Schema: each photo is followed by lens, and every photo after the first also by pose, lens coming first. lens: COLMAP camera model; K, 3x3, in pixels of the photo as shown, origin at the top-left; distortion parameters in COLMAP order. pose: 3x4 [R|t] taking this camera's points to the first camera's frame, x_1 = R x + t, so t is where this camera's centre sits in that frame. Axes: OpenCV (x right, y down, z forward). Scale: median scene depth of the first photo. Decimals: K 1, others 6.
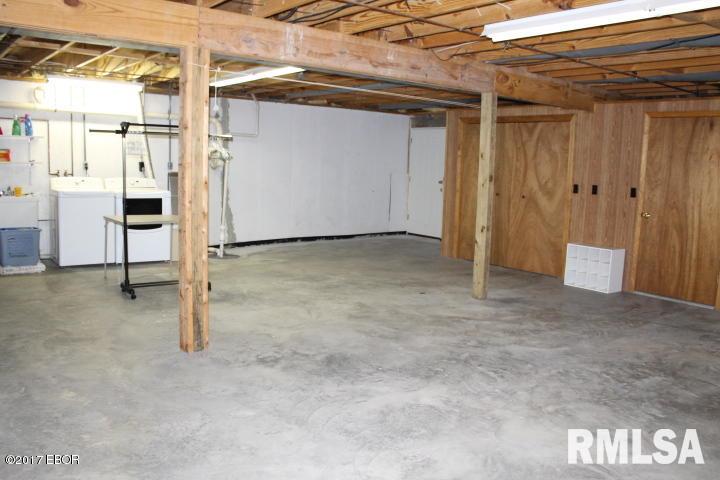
lens RADIAL K [[616.1, 0, 363.2], [0, 616.1, 239.8], [0, 0, 1]] dist [-0.152147, 0.143456]
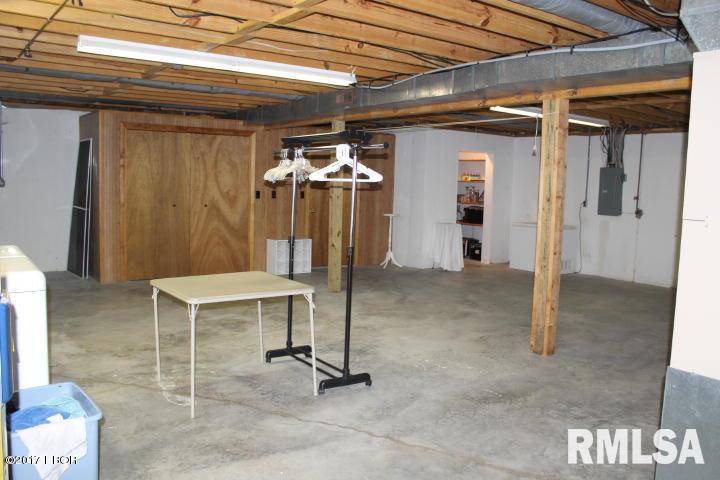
lens RADIAL K [[616.1, 0, 363.2], [0, 616.1, 239.8], [0, 0, 1]] dist [-0.152147, 0.143456]
pose [[0.027797, -0.134041, 0.990586, -0.800236], [0.096337, 0.986715, 0.130814, -0.127712], [-0.994961, 0.091794, 0.040340, 0.720810]]
